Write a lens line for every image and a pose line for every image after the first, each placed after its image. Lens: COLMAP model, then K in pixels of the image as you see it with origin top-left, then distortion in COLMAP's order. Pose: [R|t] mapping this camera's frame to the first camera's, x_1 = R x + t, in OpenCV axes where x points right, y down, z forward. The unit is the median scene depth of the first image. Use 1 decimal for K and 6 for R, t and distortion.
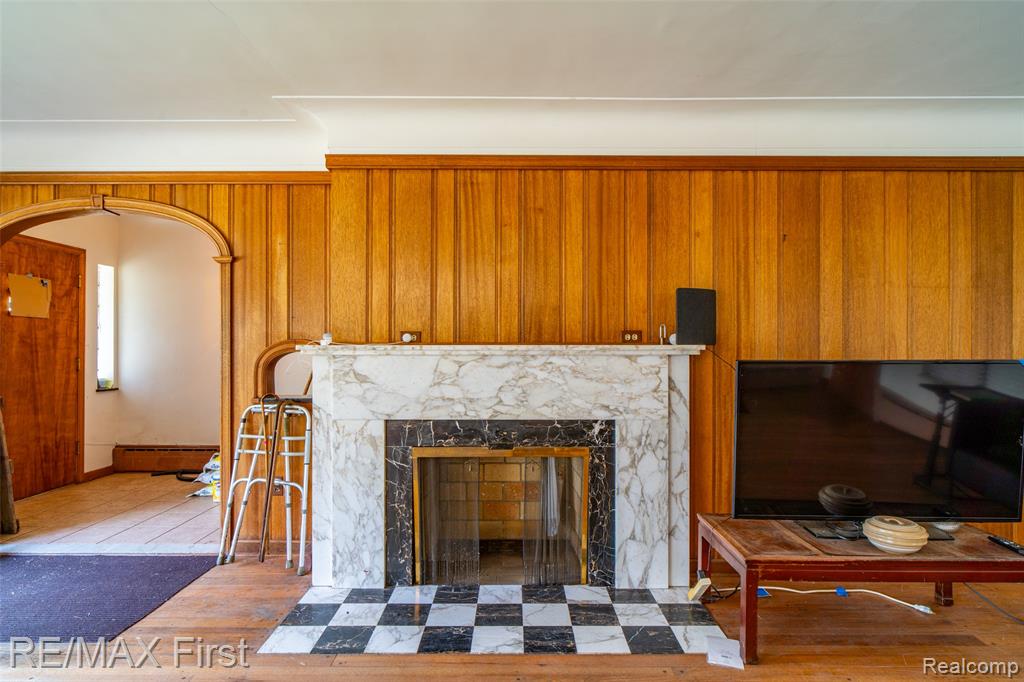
lens RADIAL K [[529.2, 0, 535.4], [0, 529.2, 341.0], [0, 0, 1]] dist [-0.005555, -0.003140]
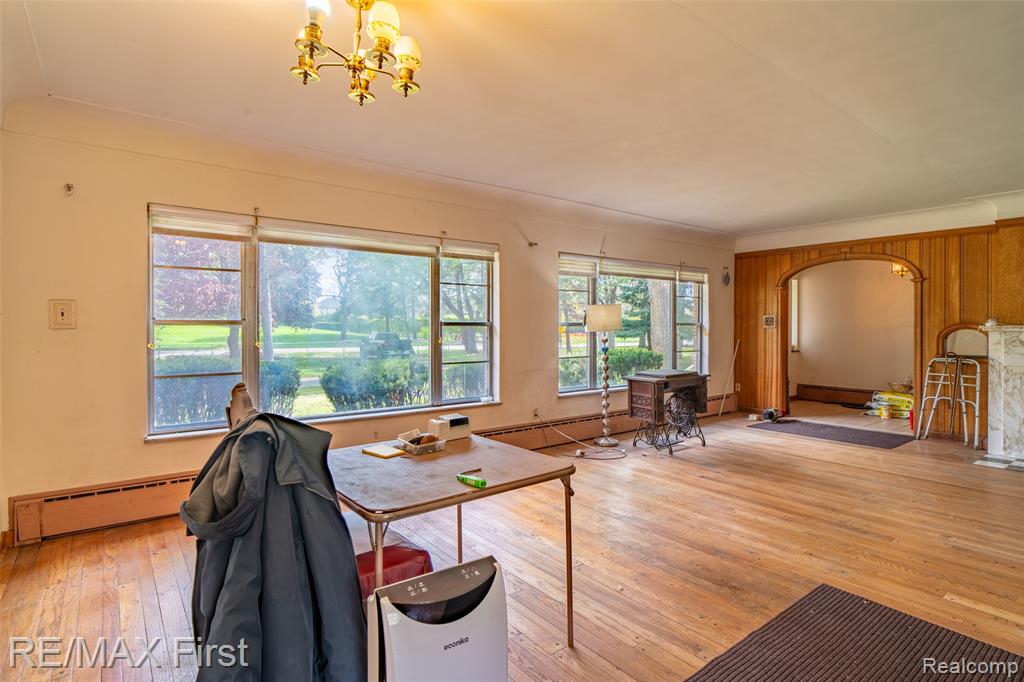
lens RADIAL K [[529.2, 0, 506.5], [0, 529.2, 332.1], [0, 0, 1]] dist [-0.005555, -0.003140]
pose [[0.581932, 0.008291, -0.813195, 0.097952], [0.008160, 0.999838, 0.016033, -0.013080], [0.813197, -0.015966, 0.581770, -1.480958]]
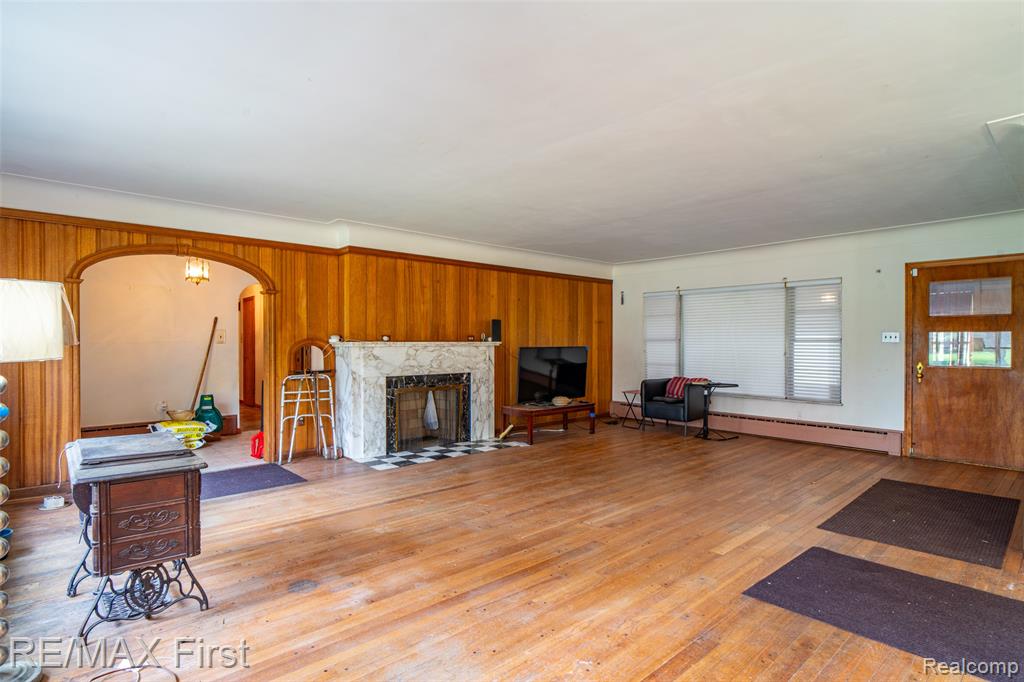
lens RADIAL K [[529.2, 0, 493.4], [0, 529.2, 348.0], [0, 0, 1]] dist [-0.005555, -0.003140]
pose [[0.760183, -0.008117, 0.649658, -1.338314], [-0.007098, 0.999759, 0.020797, -0.014843], [-0.649670, -0.020421, 0.759942, -0.903872]]
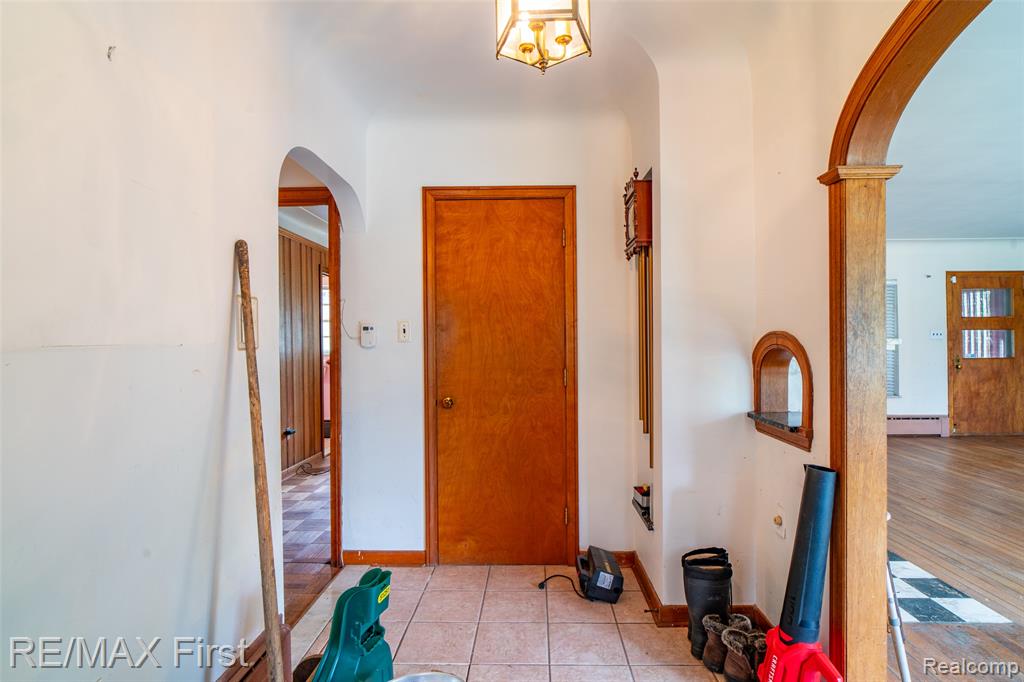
lens RADIAL K [[529.2, 0, 520.9], [0, 529.2, 351.1], [0, 0, 1]] dist [-0.005555, -0.003140]
pose [[0.070174, -0.012549, 0.997456, -1.312171], [0.001875, 0.999921, 0.012448, 0.019814], [-0.997533, 0.000997, 0.070192, 1.628326]]
